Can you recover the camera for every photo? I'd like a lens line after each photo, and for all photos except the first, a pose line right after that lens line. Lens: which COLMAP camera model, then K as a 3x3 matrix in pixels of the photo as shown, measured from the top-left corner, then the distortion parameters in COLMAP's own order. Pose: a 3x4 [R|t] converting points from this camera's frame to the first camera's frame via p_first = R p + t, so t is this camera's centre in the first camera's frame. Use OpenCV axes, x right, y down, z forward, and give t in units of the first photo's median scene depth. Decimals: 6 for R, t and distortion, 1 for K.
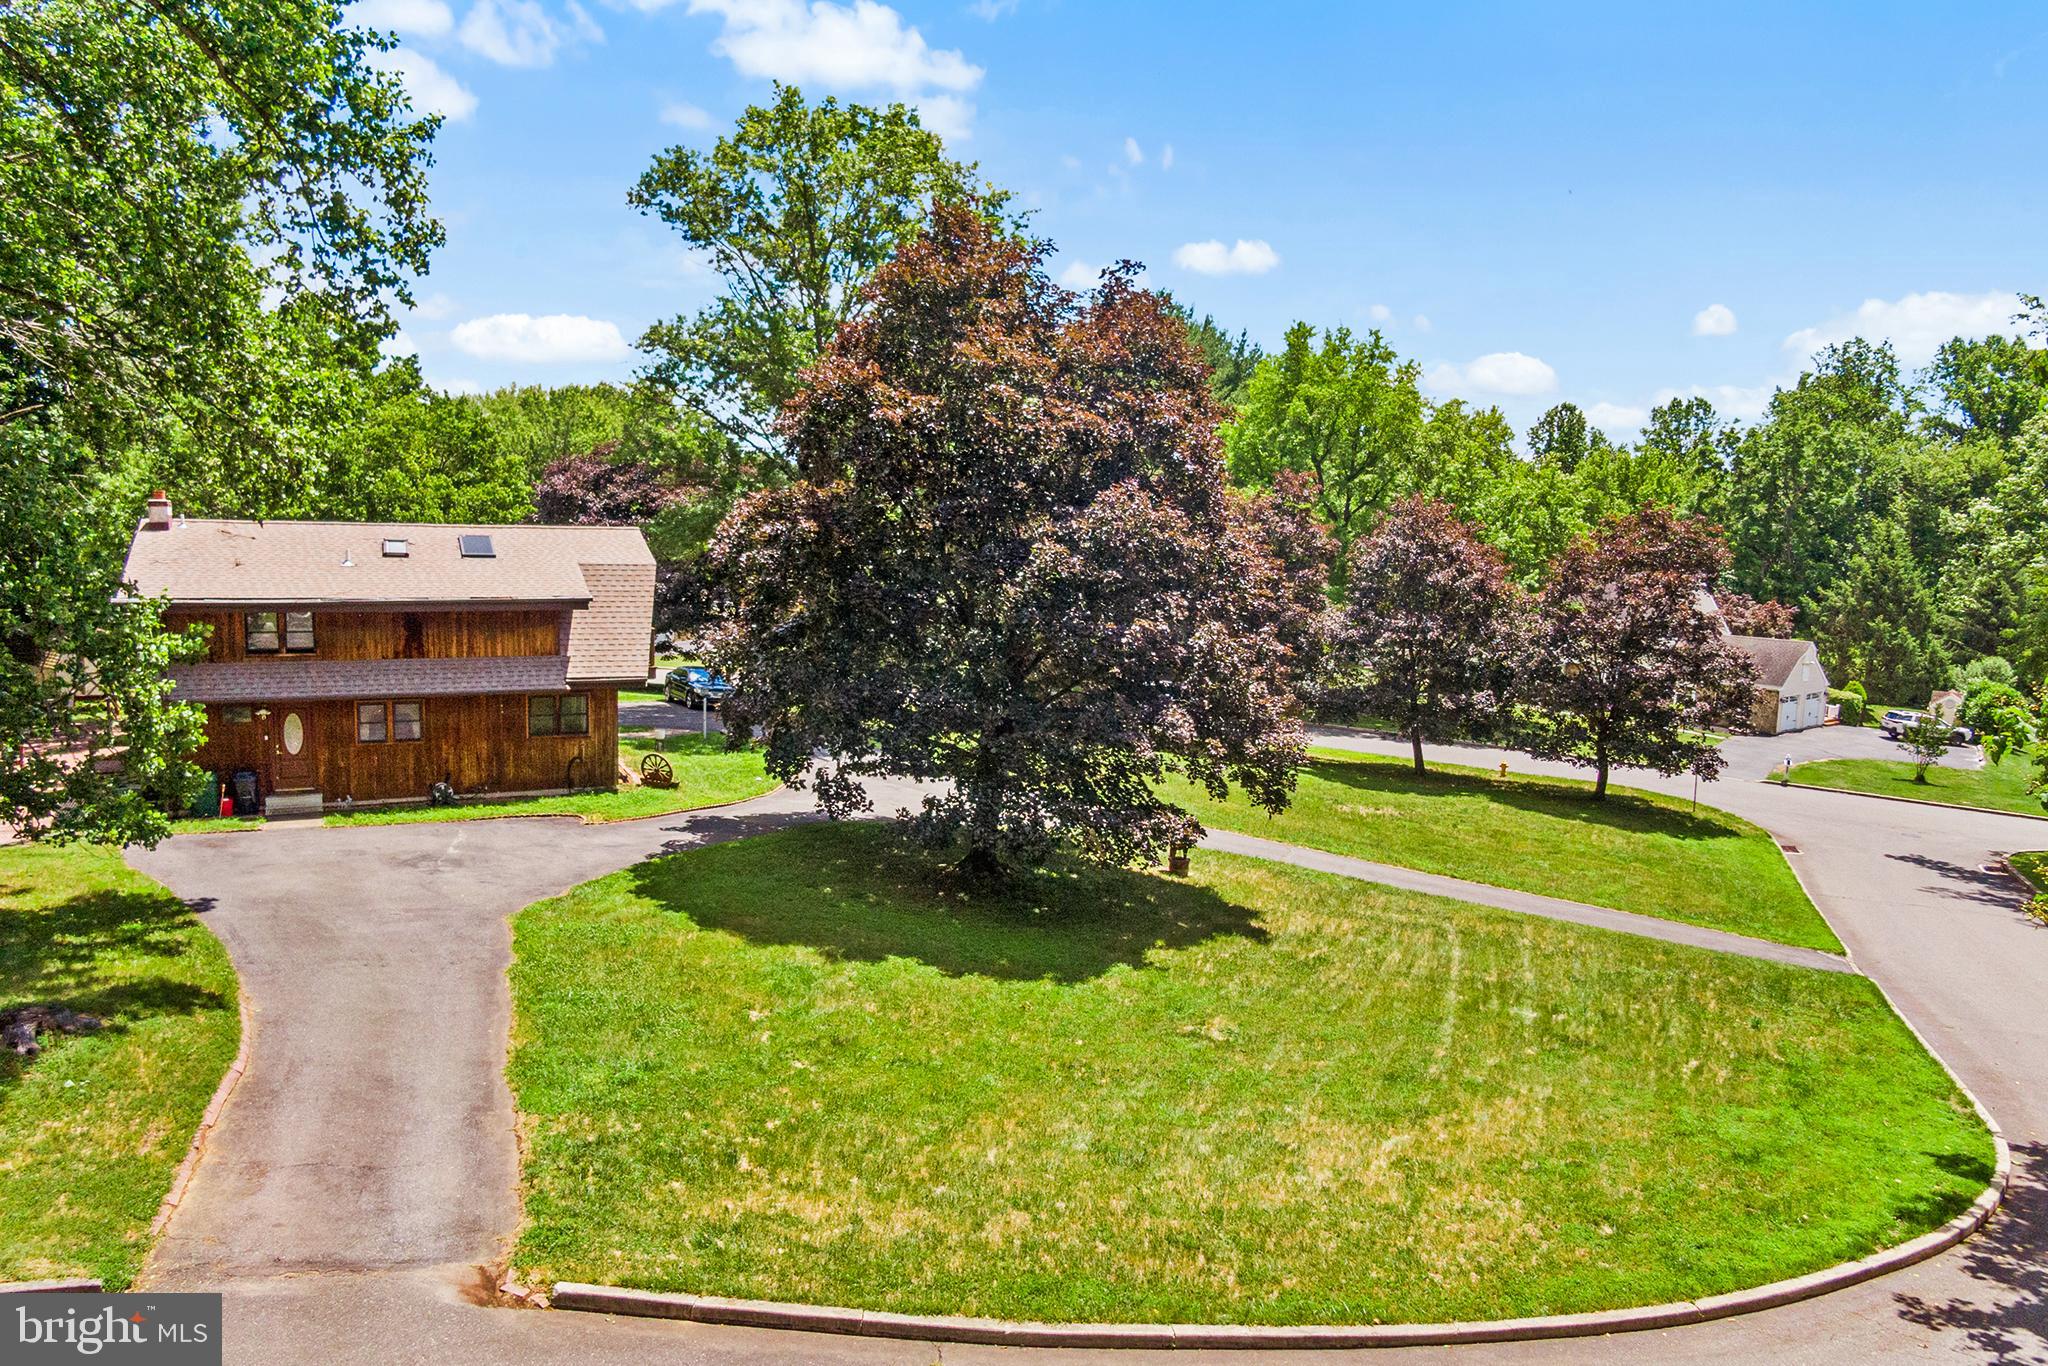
lens RADIAL K [[1462.2, 0, 1024.0], [0, 1462.2, 683.0], [0, 0, 1]] dist [0.029007, -0.055152]
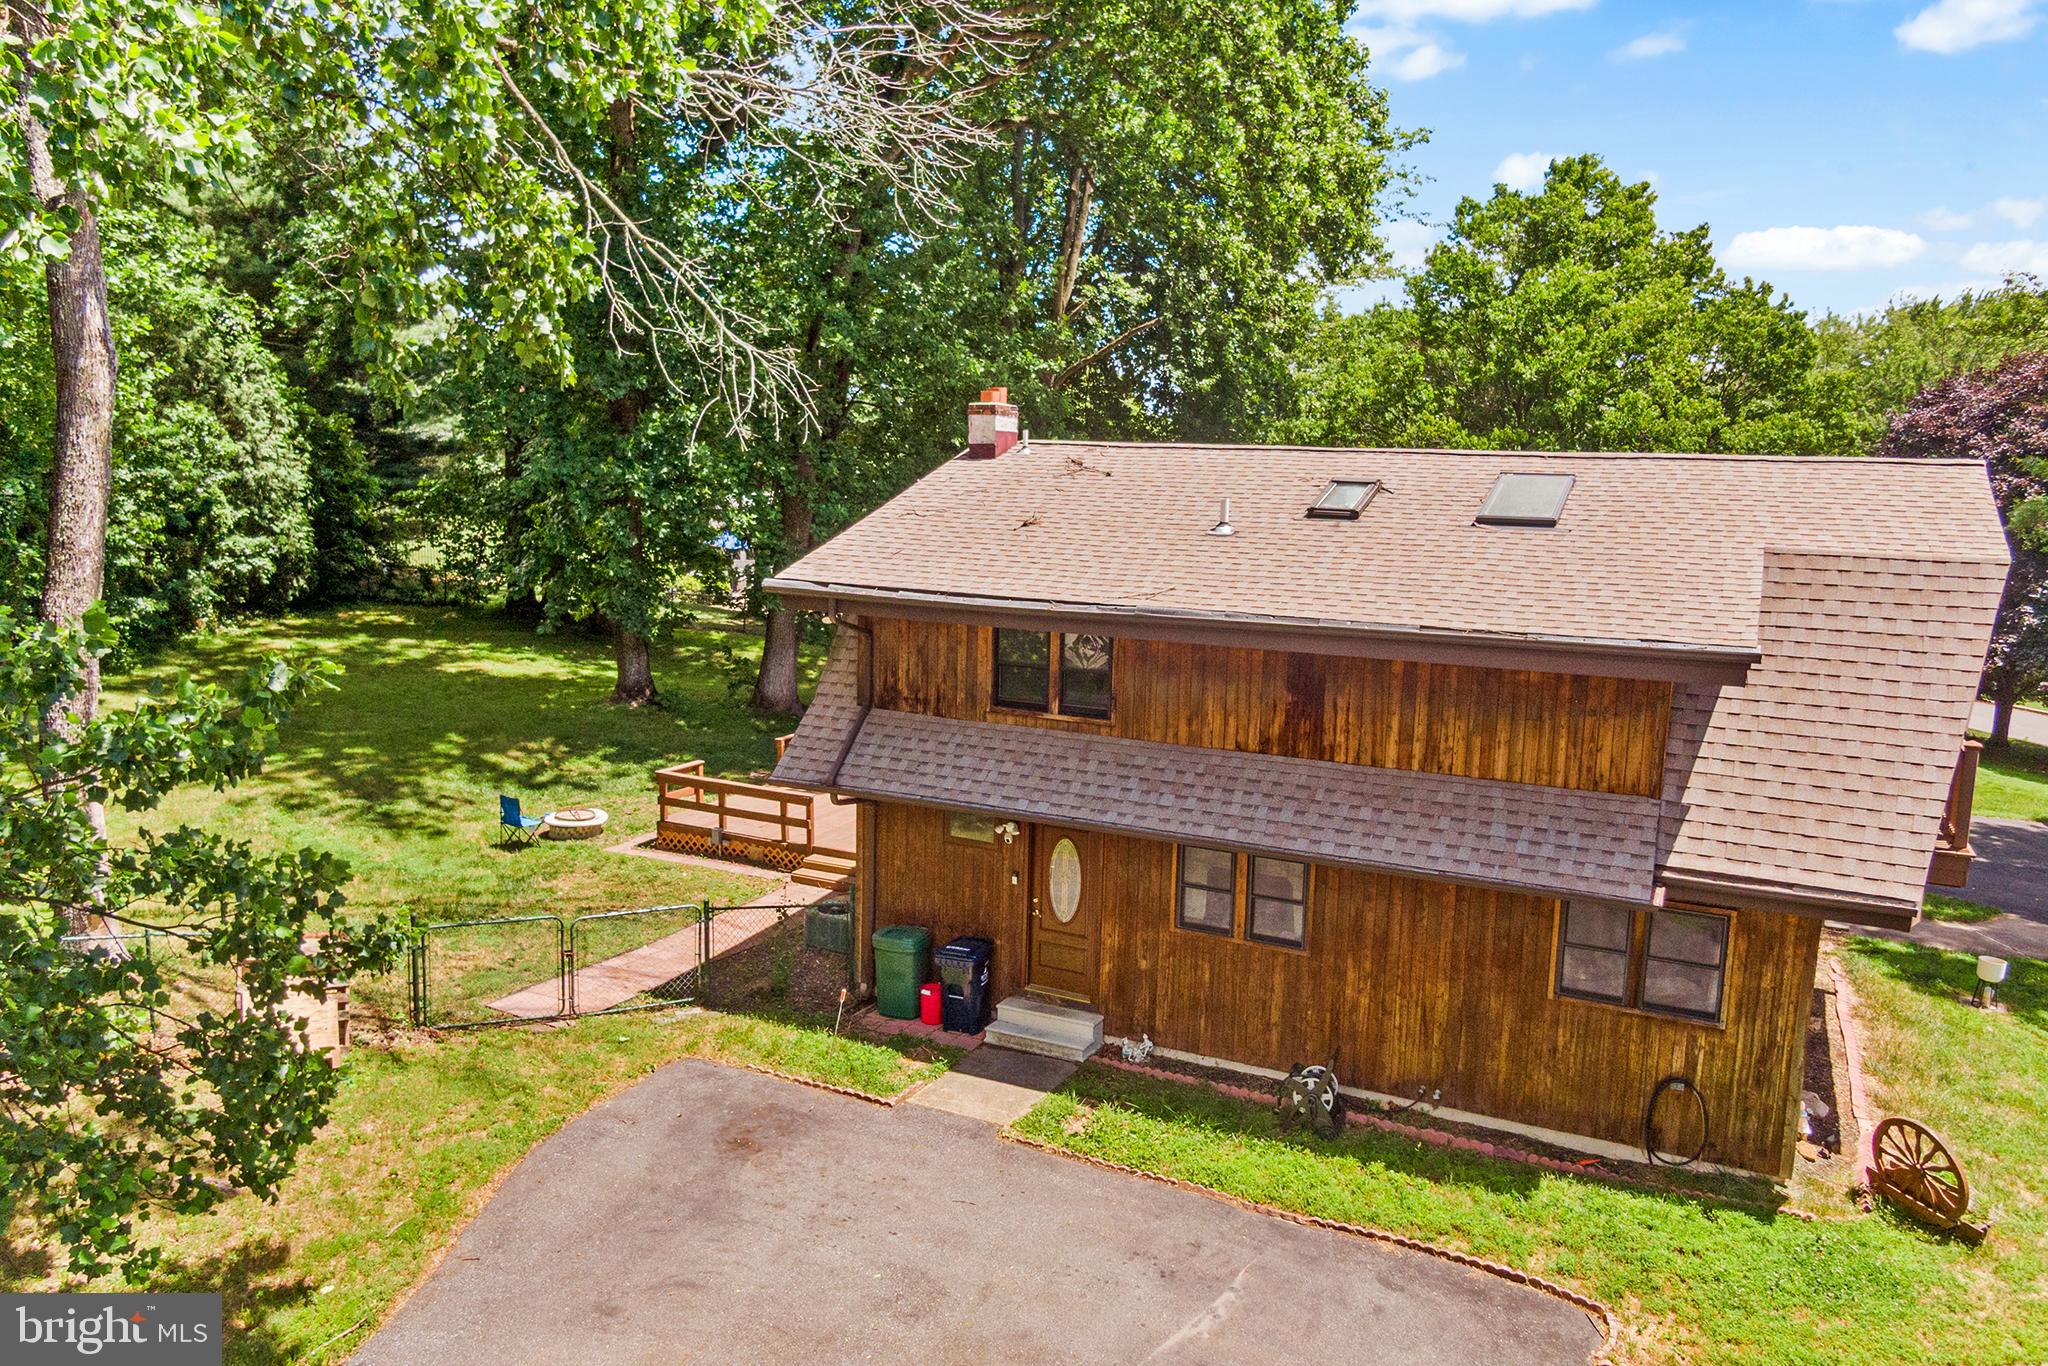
lens RADIAL K [[1450.9, 0, 1010.2], [0, 1450.9, 685.1], [0, 0, 1]] dist [0.032144, -0.063183]
pose [[0.628491, 0.115940, -0.769128, -0.144099], [-0.095336, 0.992855, 0.071762, -0.058226], [0.771953, 0.028224, 0.635053, 0.649520]]
